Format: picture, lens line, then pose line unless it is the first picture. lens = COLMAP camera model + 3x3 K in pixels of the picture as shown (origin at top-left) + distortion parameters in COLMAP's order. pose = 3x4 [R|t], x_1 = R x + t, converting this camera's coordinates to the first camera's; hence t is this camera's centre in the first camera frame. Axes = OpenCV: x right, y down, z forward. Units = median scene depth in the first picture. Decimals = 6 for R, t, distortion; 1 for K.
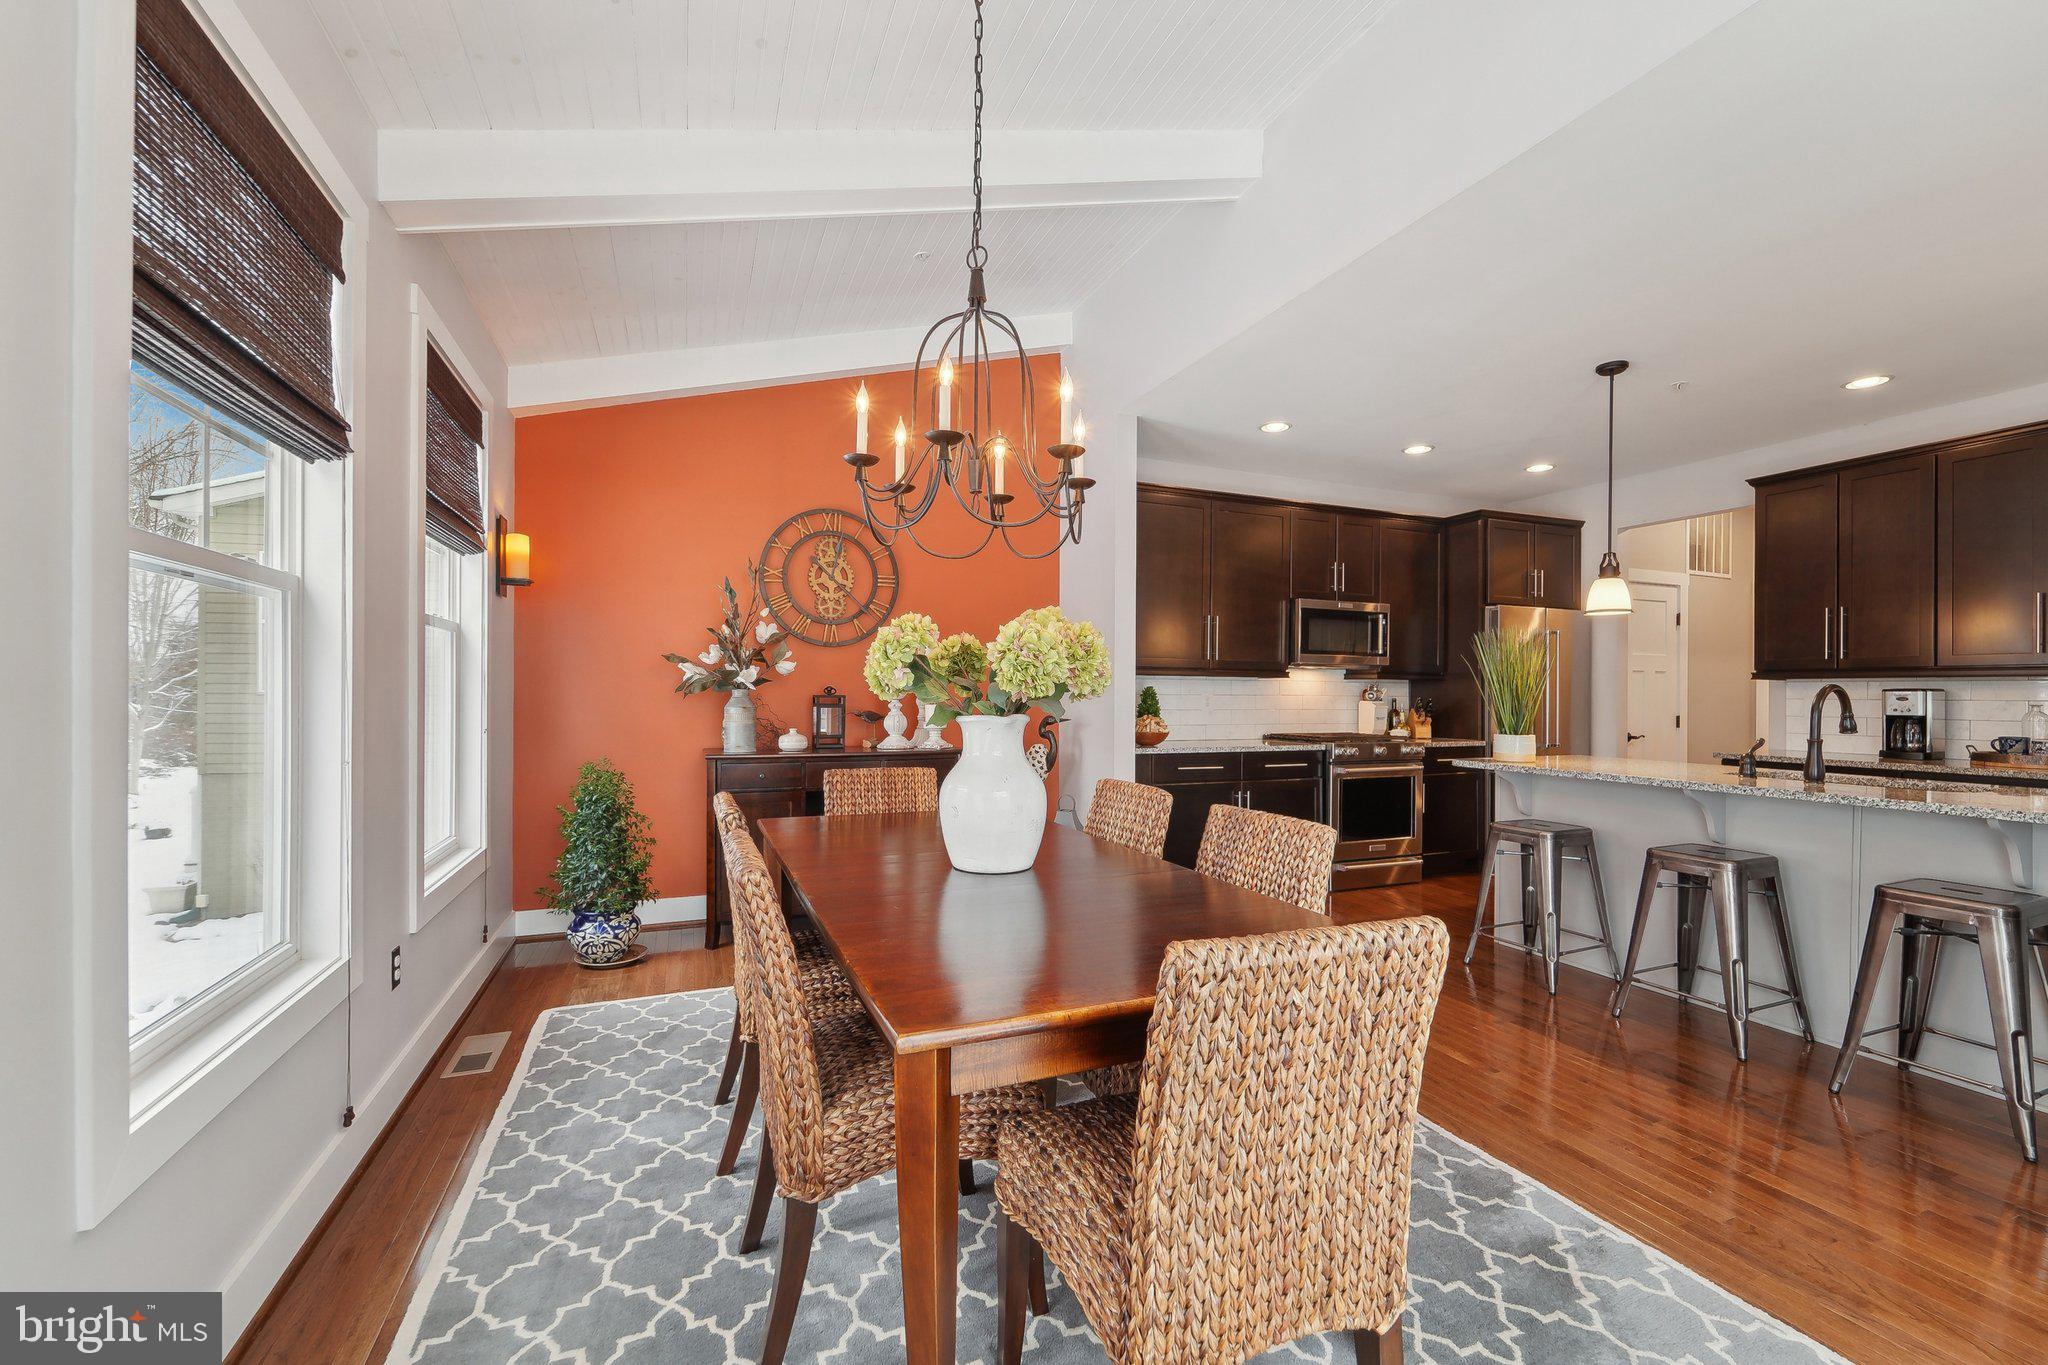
lens RADIAL K [[840.2, 0, 1011.2], [0, 840.2, 690.9], [0, 0, 1]] dist [-0.000336, -0.002460]
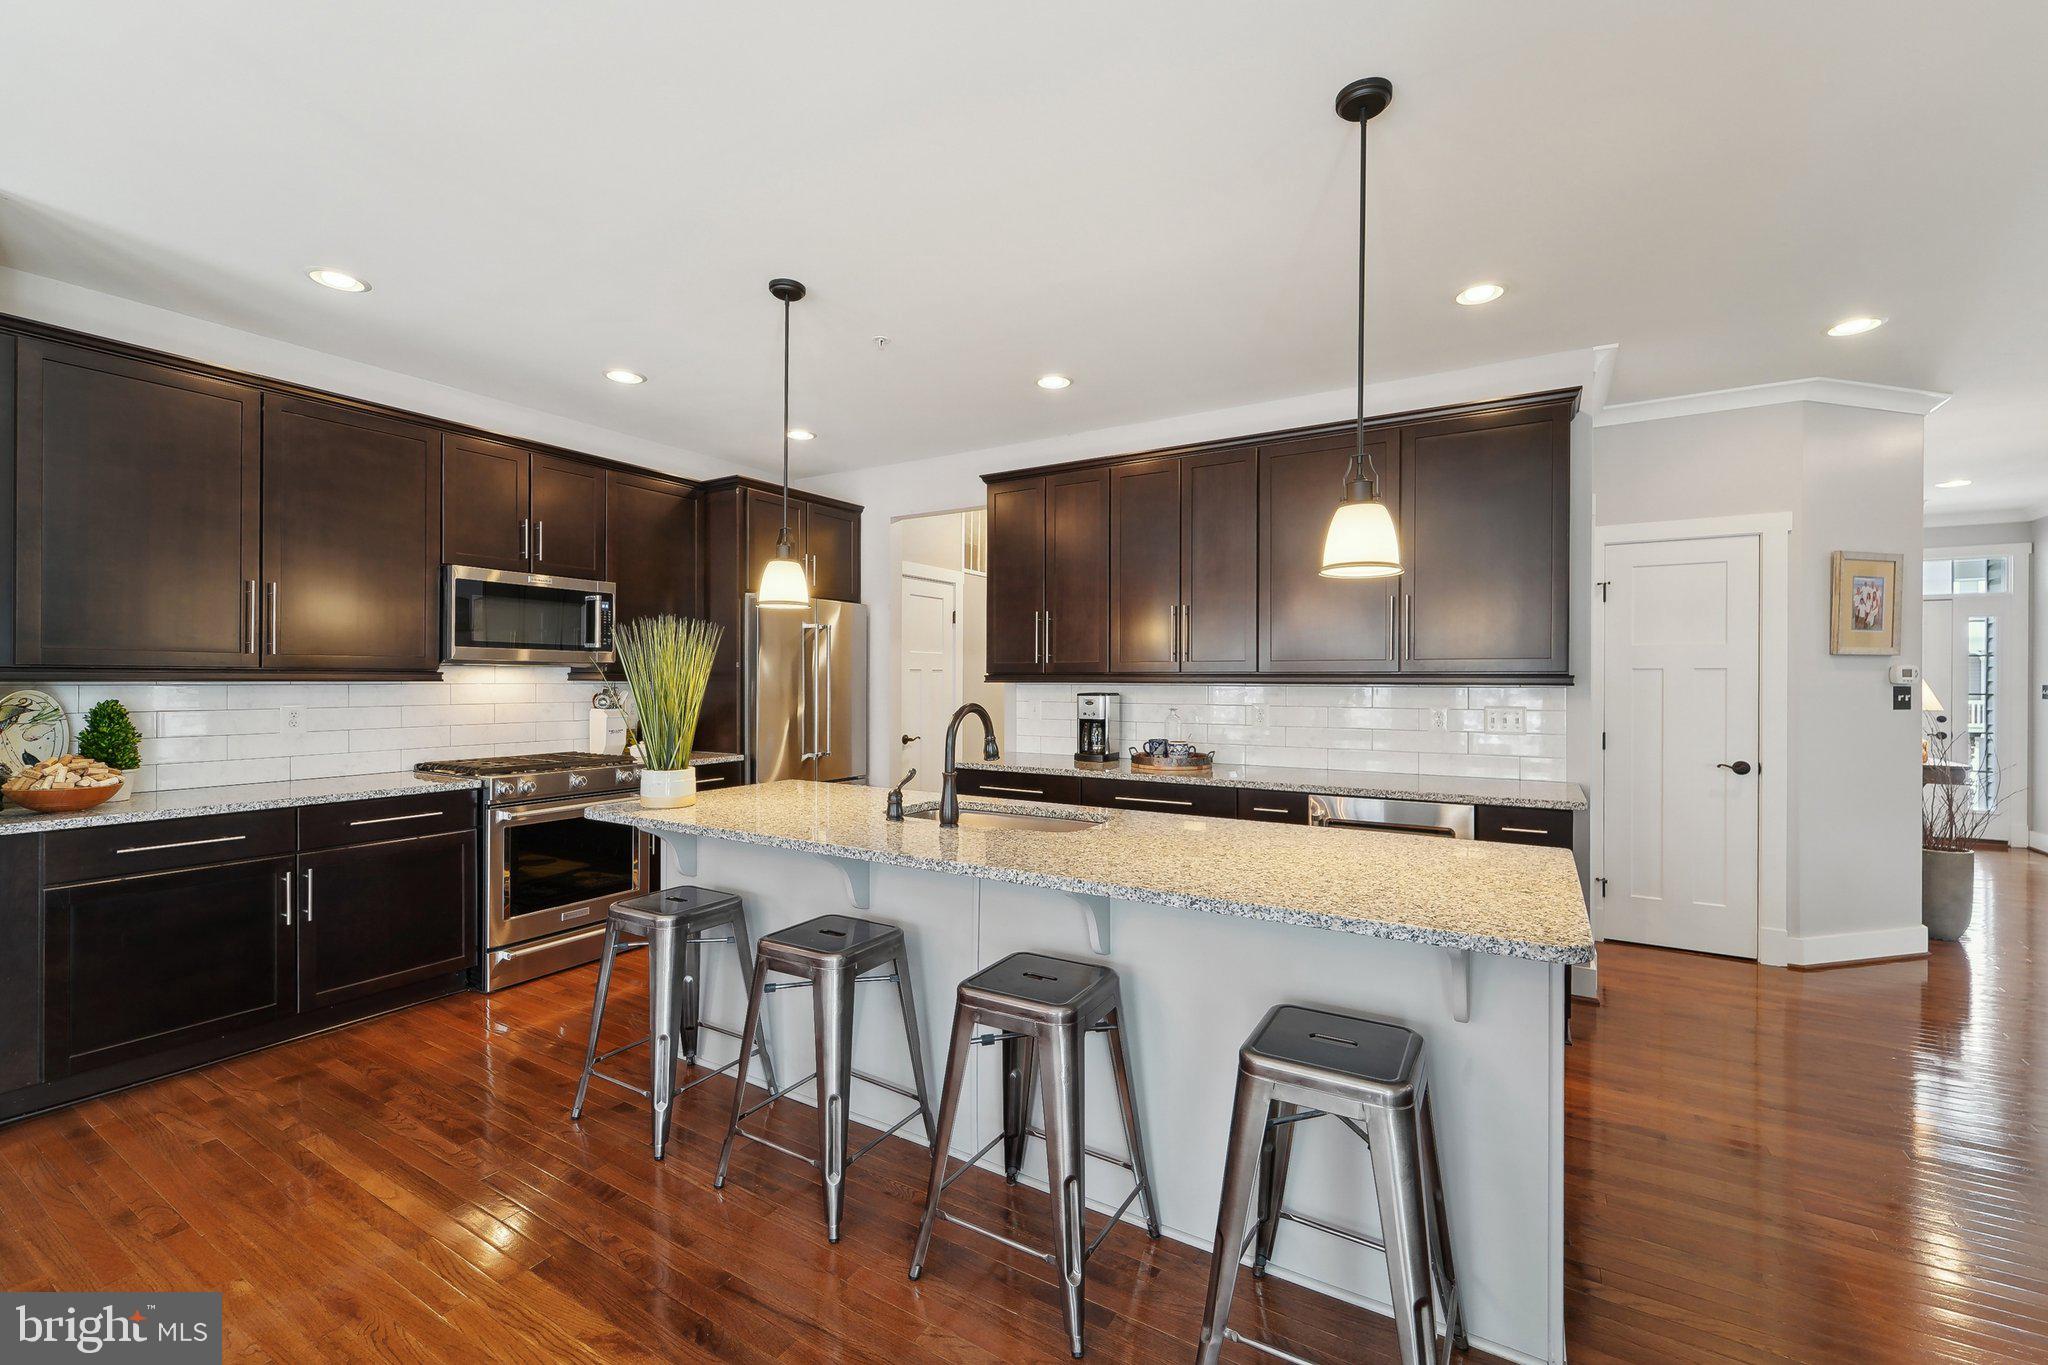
lens RADIAL K [[840.2, 0, 1027.9], [0, 840.2, 680.4], [0, 0, 1]] dist [-0.000336, -0.002460]
pose [[0.797820, -0.006954, 0.602855, 0.353382], [0.001500, 0.999953, 0.009549, -0.026212], [-0.602894, -0.006714, 0.797793, 0.204328]]
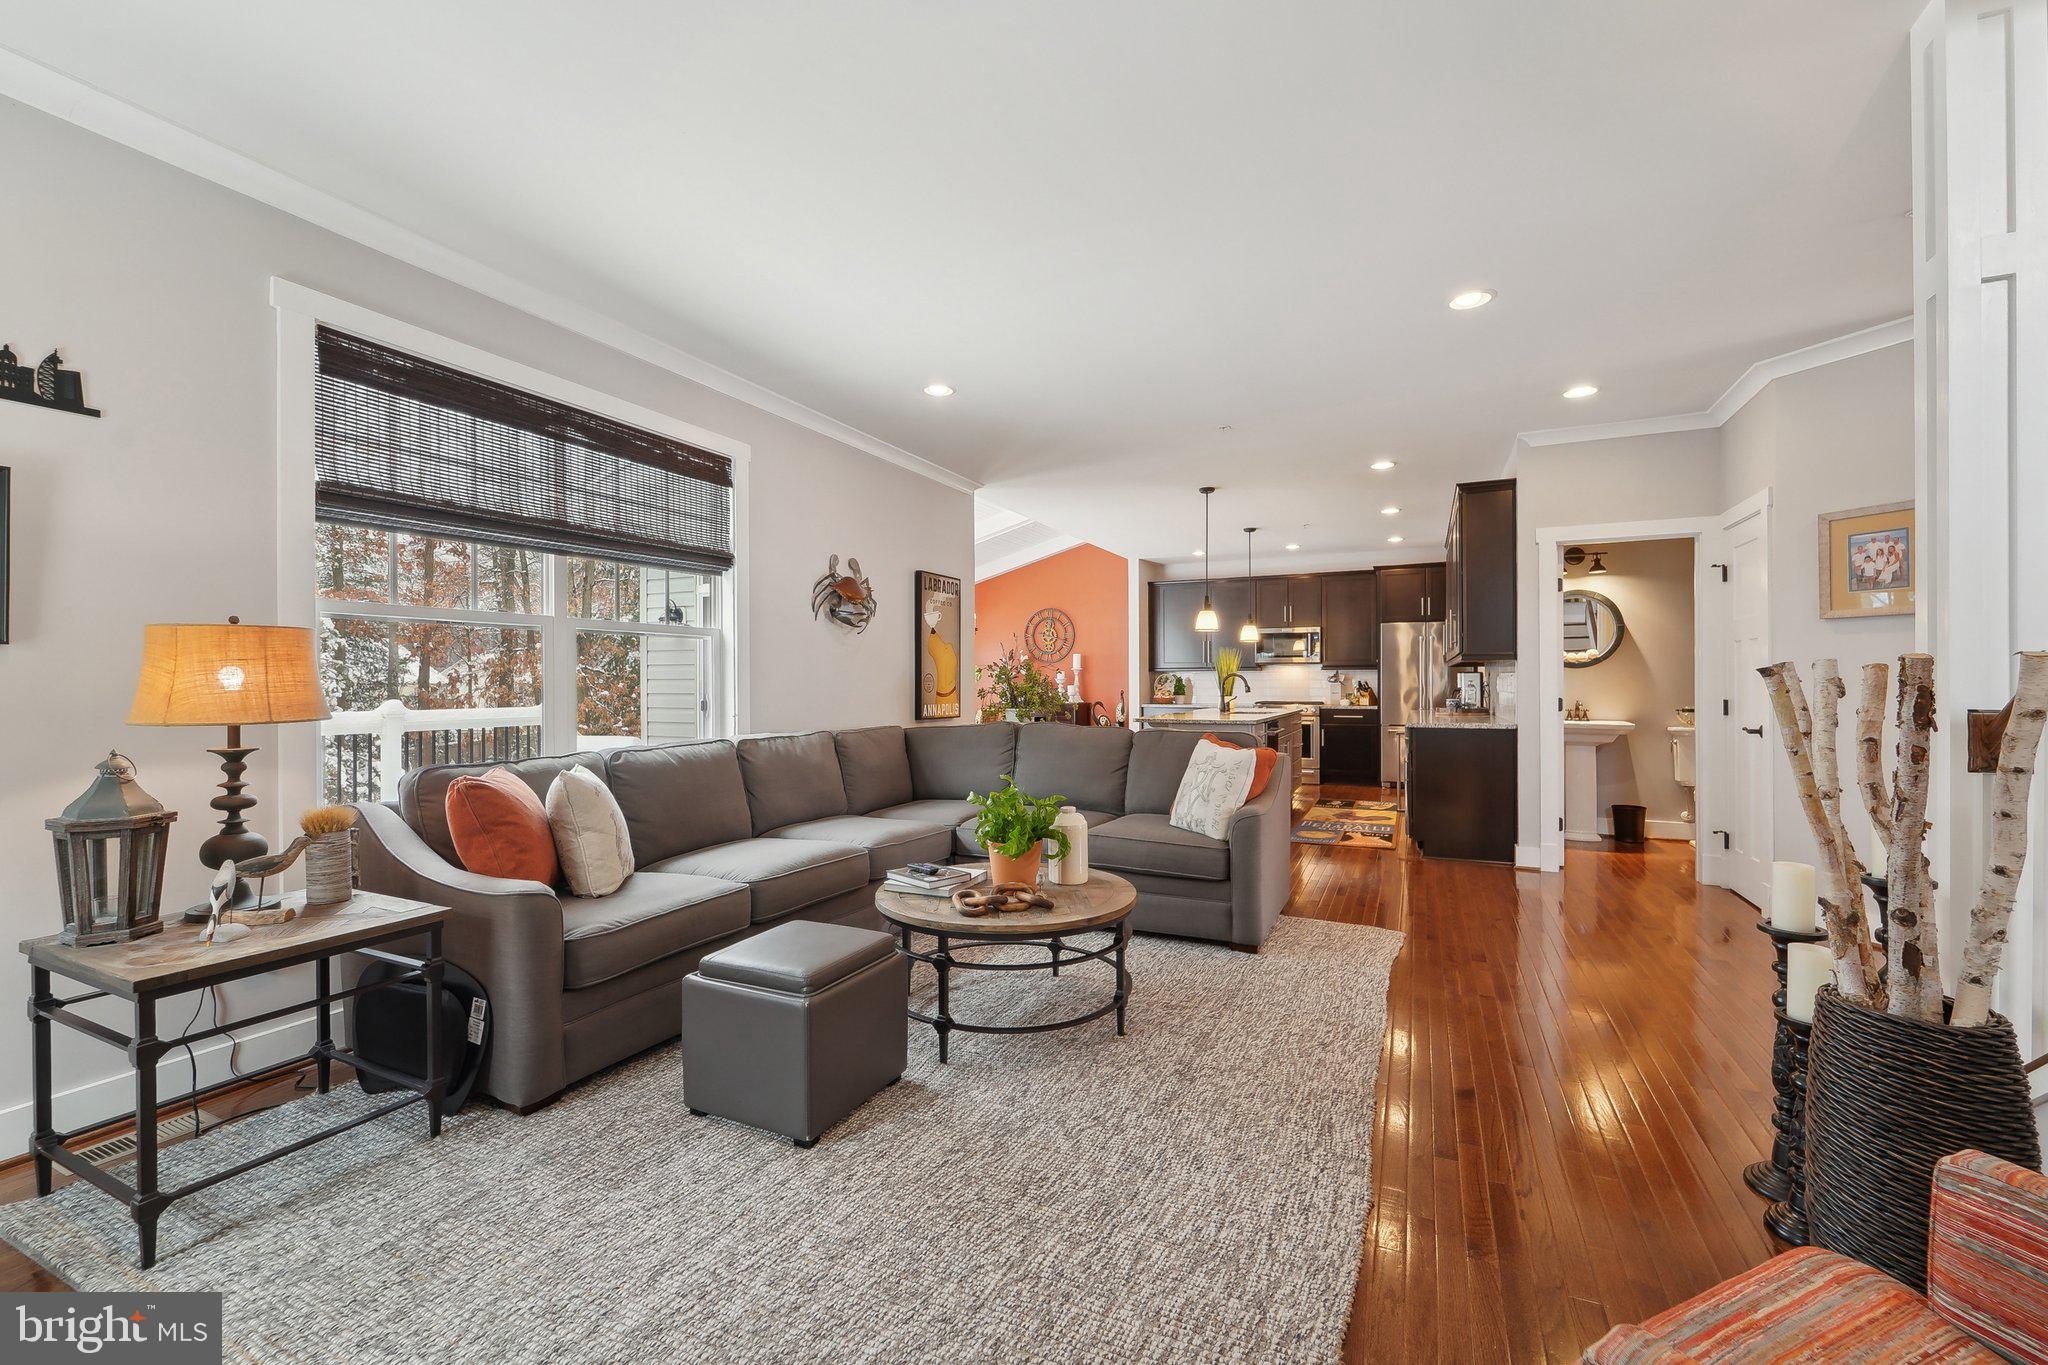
lens RADIAL K [[840.2, 0, 1016.7], [0, 840.2, 692.9], [0, 0, 1]] dist [-0.000336, -0.002460]
pose [[0.668920, 0.001121, -0.743334, 1.622832], [0.007306, 0.999941, 0.008083, 0.017197], [0.743299, -0.010838, 0.668872, -0.779765]]
